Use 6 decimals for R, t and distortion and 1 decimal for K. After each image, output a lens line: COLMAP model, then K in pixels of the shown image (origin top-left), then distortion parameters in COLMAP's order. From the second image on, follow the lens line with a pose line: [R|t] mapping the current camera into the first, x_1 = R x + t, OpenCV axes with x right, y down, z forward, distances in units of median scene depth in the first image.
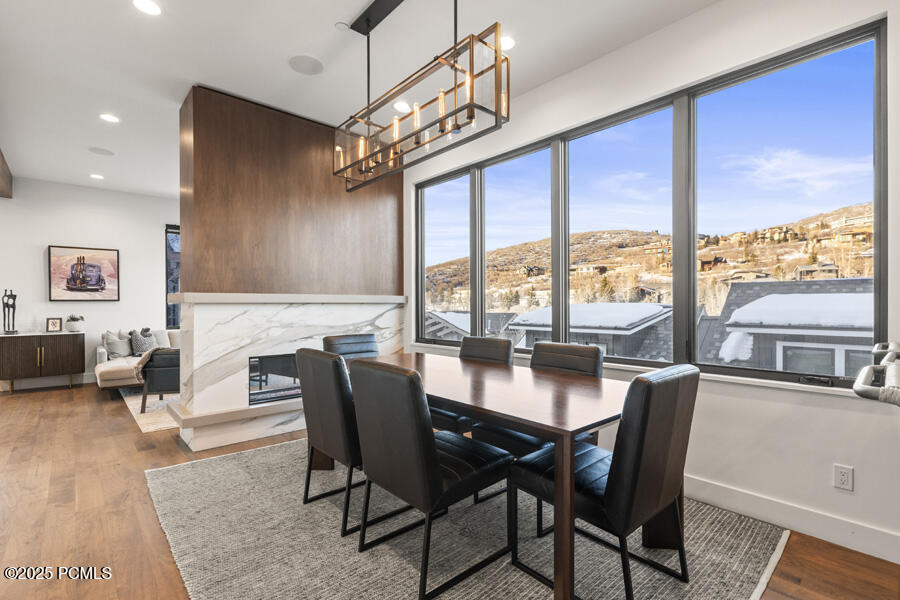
lens RADIAL K [[406.9, 0, 429.0], [0, 406.9, 306.7], [0, 0, 1]] dist [0.006752, -0.001695]
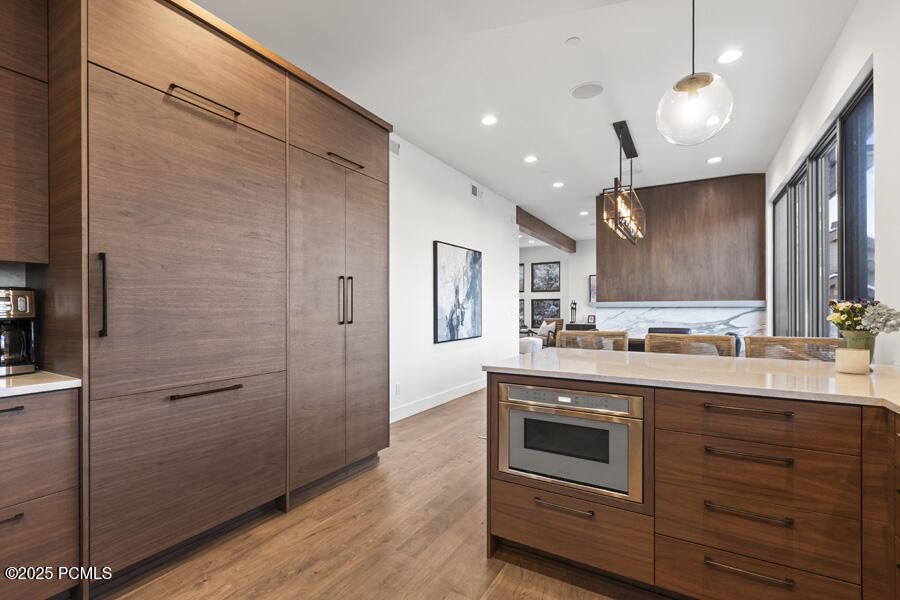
lens RADIAL K [[406.9, 0, 447.2], [0, 406.9, 308.5], [0, 0, 1]] dist [0.006752, -0.001695]
pose [[0.300474, -0.000517, -0.953790, 0.862634], [-0.004934, 0.999986, -0.002096, 0.003207], [0.953777, 0.005336, 0.300467, -0.220902]]
